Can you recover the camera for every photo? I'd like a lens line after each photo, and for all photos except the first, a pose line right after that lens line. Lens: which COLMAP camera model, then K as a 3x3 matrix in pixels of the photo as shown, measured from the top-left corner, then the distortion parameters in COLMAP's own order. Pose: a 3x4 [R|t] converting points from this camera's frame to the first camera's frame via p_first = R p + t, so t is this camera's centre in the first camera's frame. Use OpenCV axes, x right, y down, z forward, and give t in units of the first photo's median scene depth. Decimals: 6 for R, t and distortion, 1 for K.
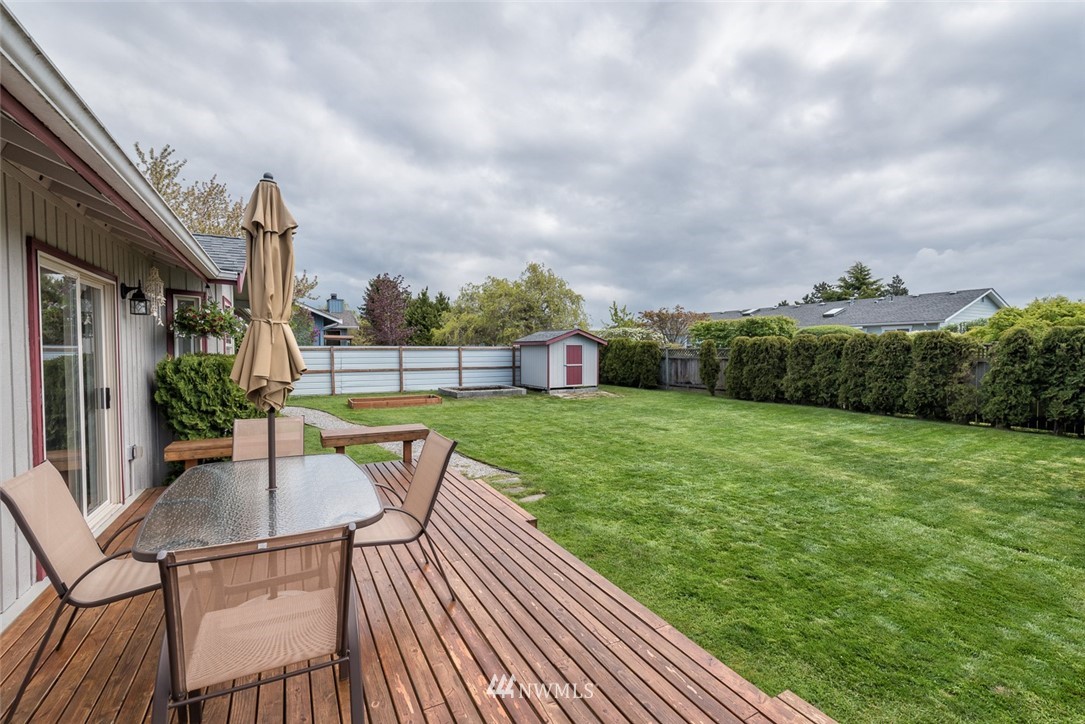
lens RADIAL K [[469.5, 0, 533.6], [0, 469.5, 361.6], [0, 0, 1]] dist [0.001440, -0.000792]
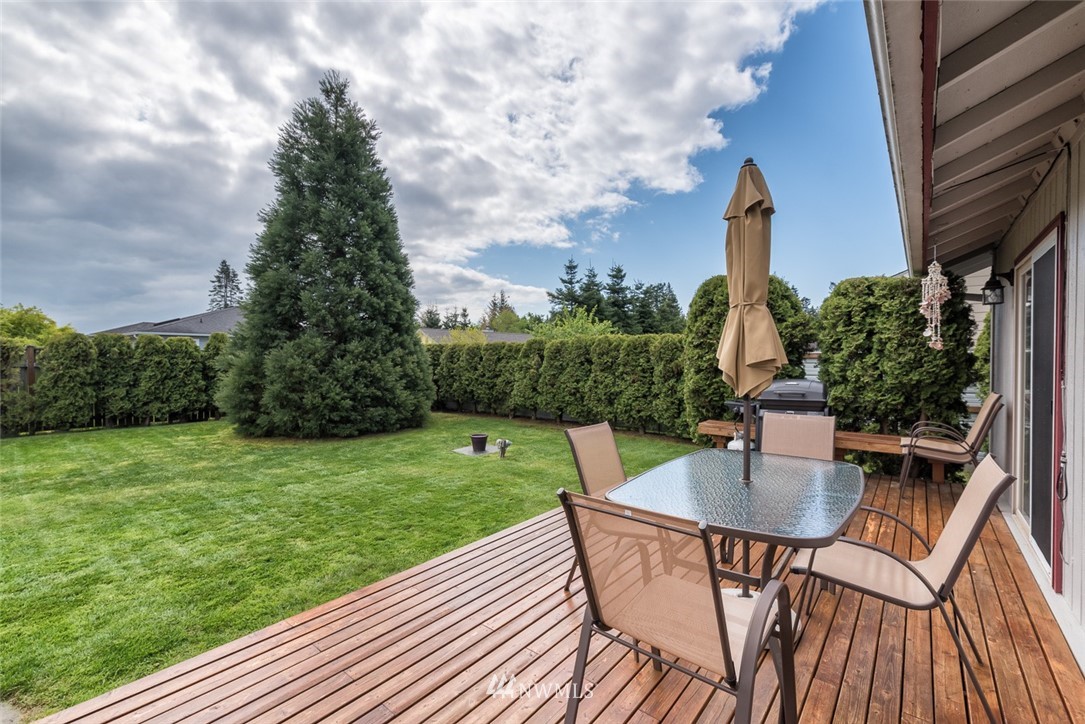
lens RADIAL K [[469.5, 0, 550.7], [0, 469.5, 360.3], [0, 0, 1]] dist [0.001440, -0.000792]
pose [[-0.408694, -0.001705, 0.912670, -0.491303], [0.022945, 0.999663, 0.012143, 0.002031], [-0.912383, 0.025904, -0.408517, 0.678058]]
